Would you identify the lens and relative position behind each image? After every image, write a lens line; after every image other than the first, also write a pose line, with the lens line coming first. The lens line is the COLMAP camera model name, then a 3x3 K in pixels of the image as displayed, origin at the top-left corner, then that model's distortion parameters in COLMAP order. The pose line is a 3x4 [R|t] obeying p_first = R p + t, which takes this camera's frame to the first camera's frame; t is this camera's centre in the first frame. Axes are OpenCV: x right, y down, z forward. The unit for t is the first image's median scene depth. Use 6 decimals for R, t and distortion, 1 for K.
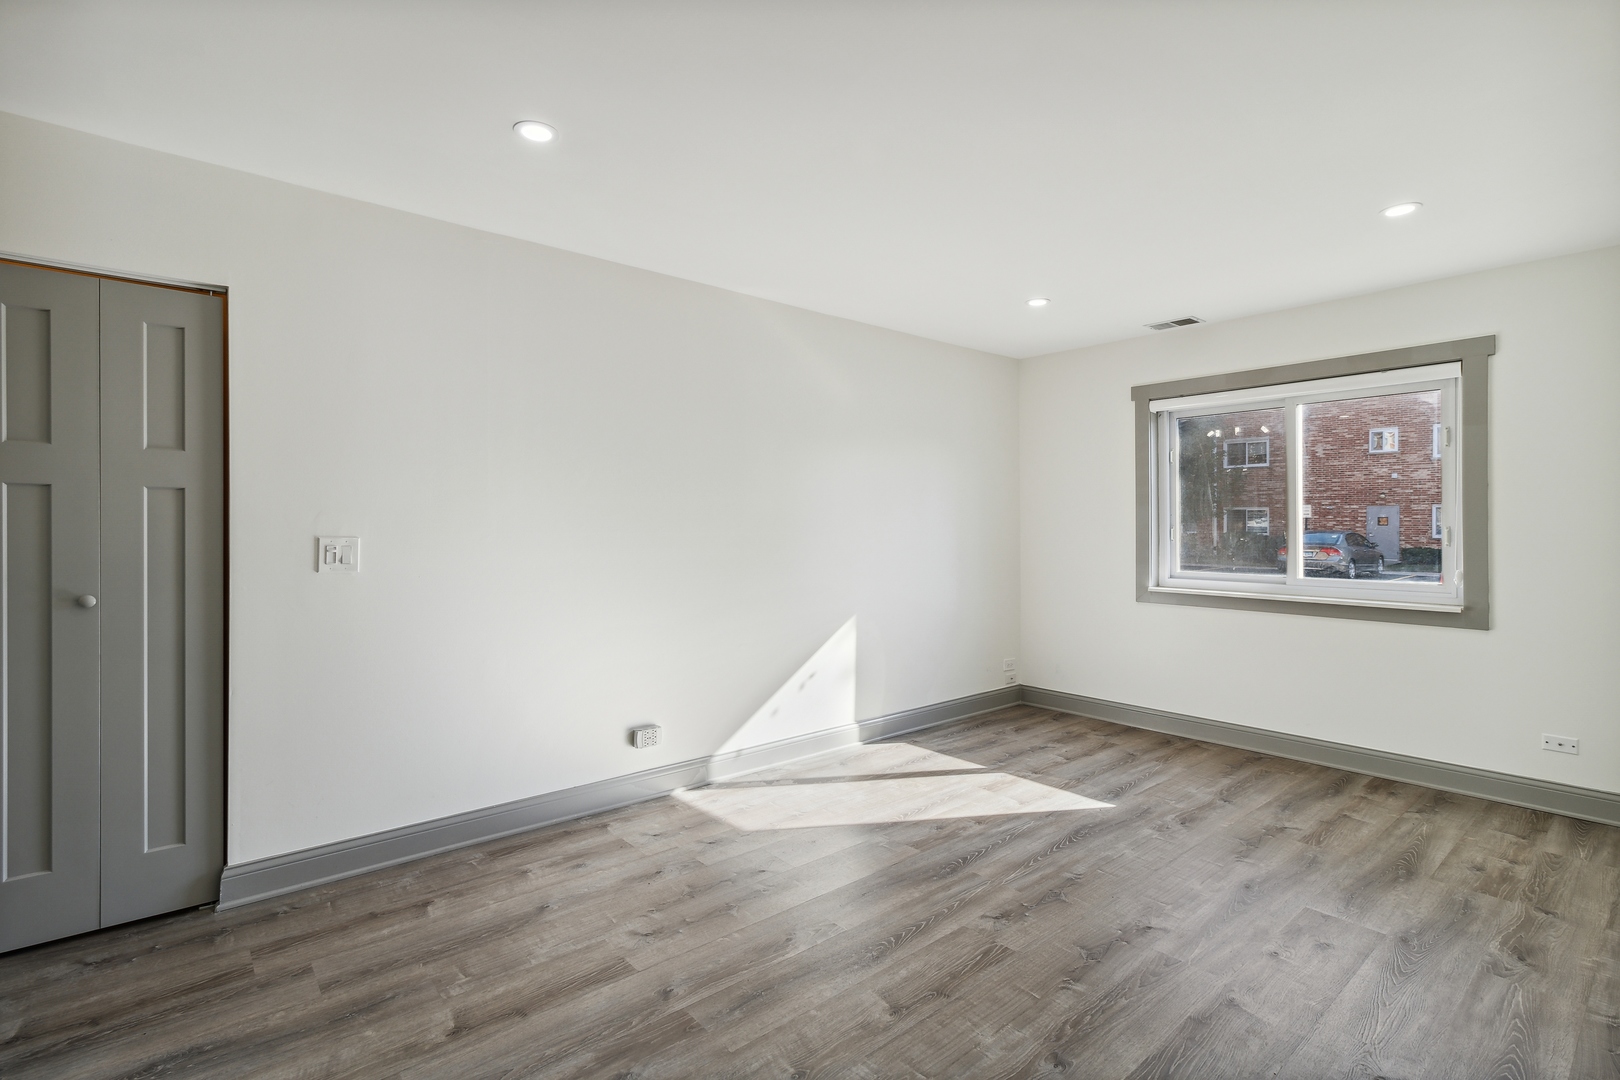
lens RADIAL K [[770.6, 0, 848.0], [0, 770.6, 555.6], [0, 0, 1]] dist [0.001363, 0.001320]
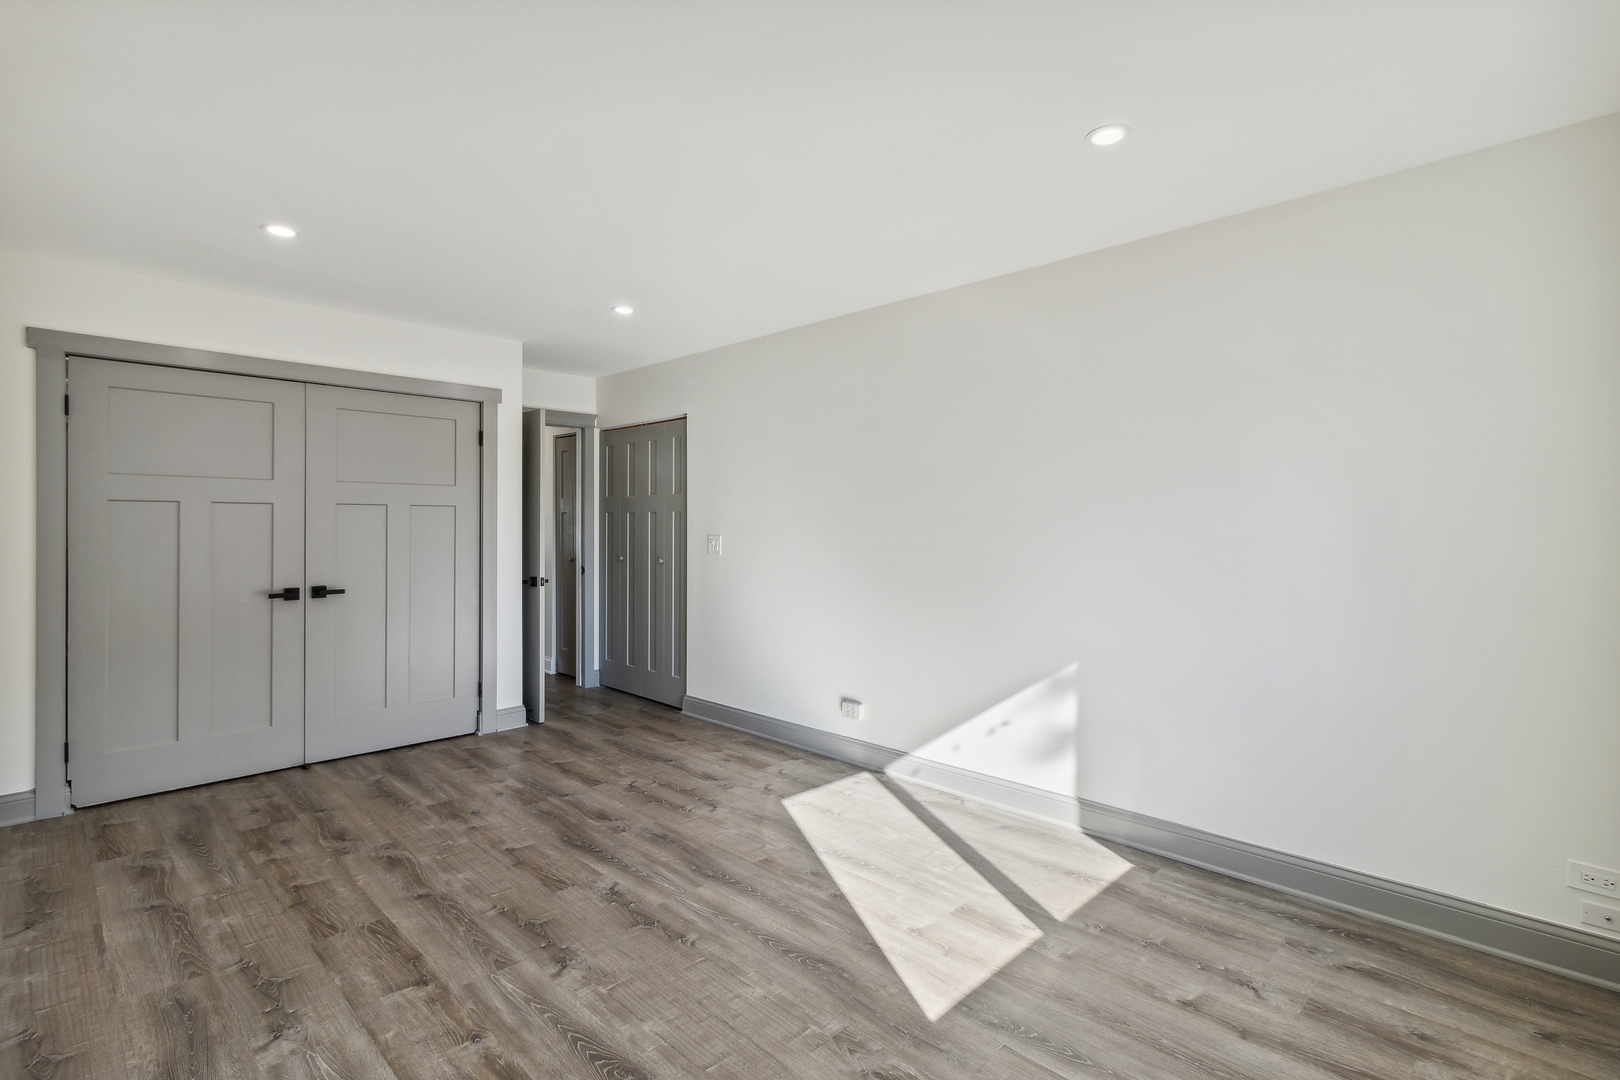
lens RADIAL K [[770.6, 0, 792.2], [0, 770.6, 524.0], [0, 0, 1]] dist [0.001363, 0.001320]
pose [[0.047380, -0.002905, -0.998873, 1.146204], [-0.046170, 0.998921, -0.005095, -0.053932], [0.997809, 0.046359, 0.047195, 1.030052]]
